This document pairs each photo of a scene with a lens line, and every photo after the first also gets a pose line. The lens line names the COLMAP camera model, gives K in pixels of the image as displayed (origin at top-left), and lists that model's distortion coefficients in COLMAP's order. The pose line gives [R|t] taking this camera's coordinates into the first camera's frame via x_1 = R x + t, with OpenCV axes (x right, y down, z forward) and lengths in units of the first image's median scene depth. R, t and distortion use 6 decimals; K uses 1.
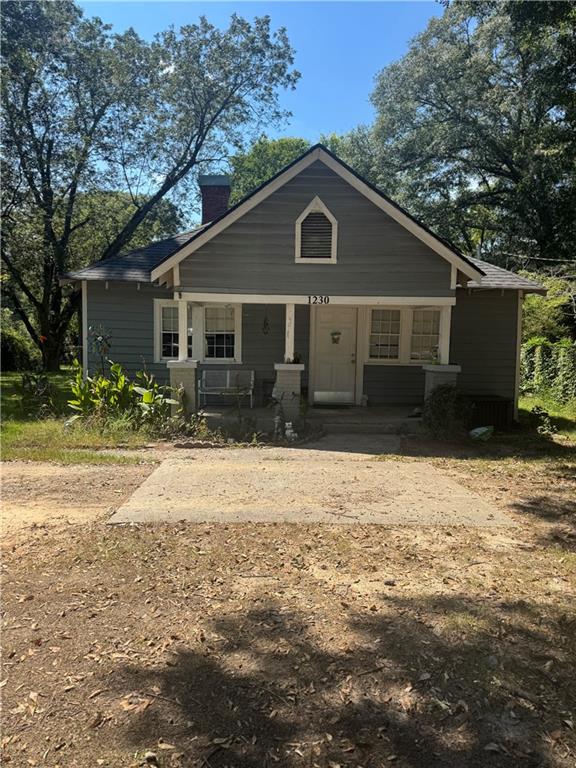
lens RADIAL K [[526.9, 0, 284.1], [0, 526.9, 378.1], [0, 0, 1]] dist [0.013127, -0.002975]
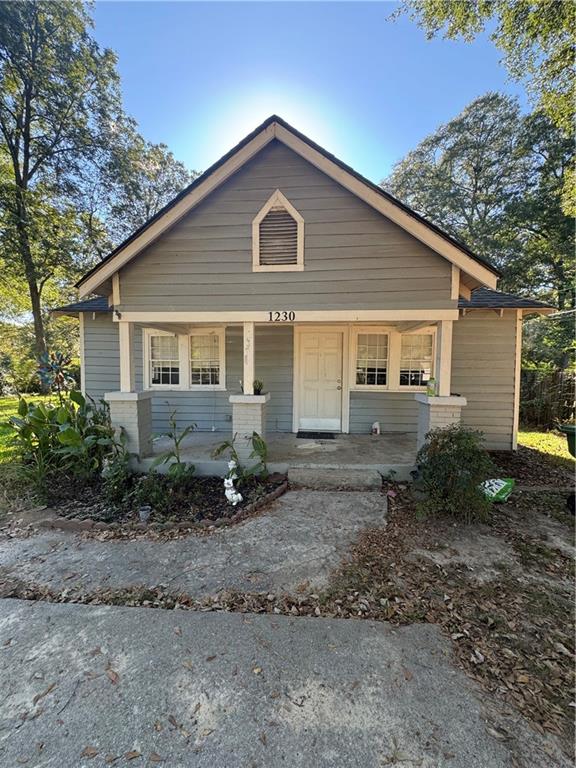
lens RADIAL K [[306.0, 0, 293.5], [0, 306.0, 378.6], [0, 0, 1]] dist [-0.001405, 0.000131]
pose [[0.995255, -0.005996, -0.097113, 0.125650], [0.002446, 0.999326, -0.036635, -0.035005], [0.097267, 0.036224, 0.994599, 0.525576]]
